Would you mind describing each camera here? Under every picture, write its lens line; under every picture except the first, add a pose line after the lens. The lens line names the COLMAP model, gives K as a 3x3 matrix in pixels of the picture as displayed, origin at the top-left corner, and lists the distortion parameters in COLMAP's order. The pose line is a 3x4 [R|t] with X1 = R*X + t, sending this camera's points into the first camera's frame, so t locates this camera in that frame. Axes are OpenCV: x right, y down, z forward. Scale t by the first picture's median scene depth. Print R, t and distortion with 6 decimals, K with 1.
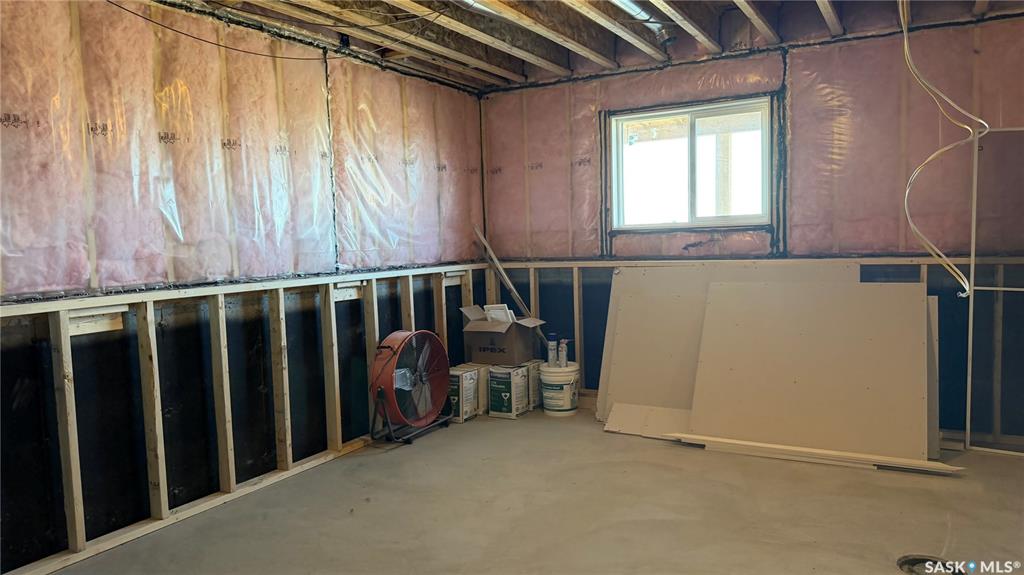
lens RADIAL K [[707.5, 0, 511.7], [0, 707.5, 296.6], [0, 0, 1]] dist [0.036583, -0.057095]
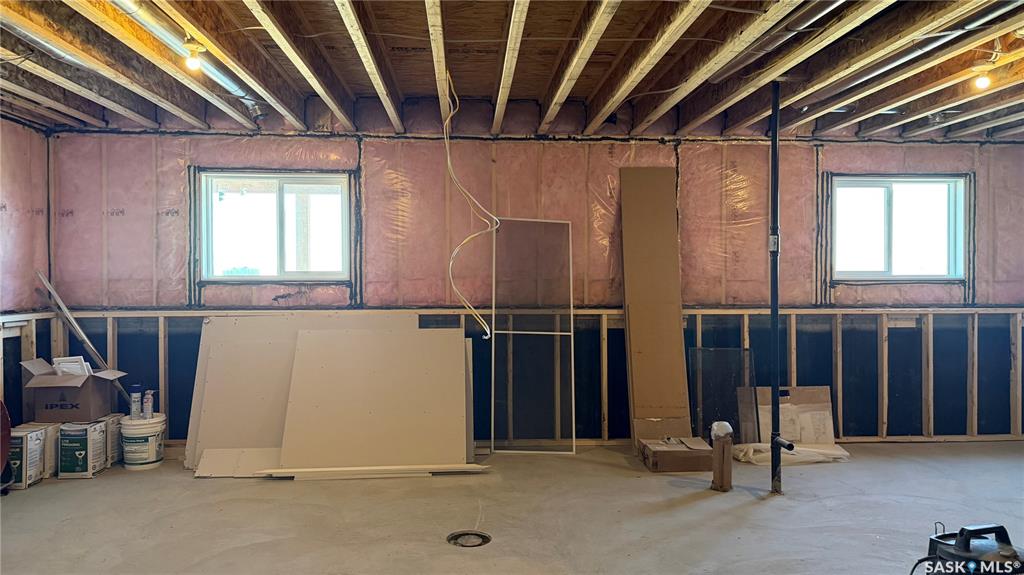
lens RADIAL K [[707.5, 0, 517.5], [0, 707.5, 283.8], [0, 0, 1]] dist [0.036583, -0.057095]
pose [[0.828653, 0.022950, 0.559292, -0.063547], [0.022731, 0.996955, -0.074587, -0.001857], [-0.559301, 0.074520, 0.825609, -0.129360]]
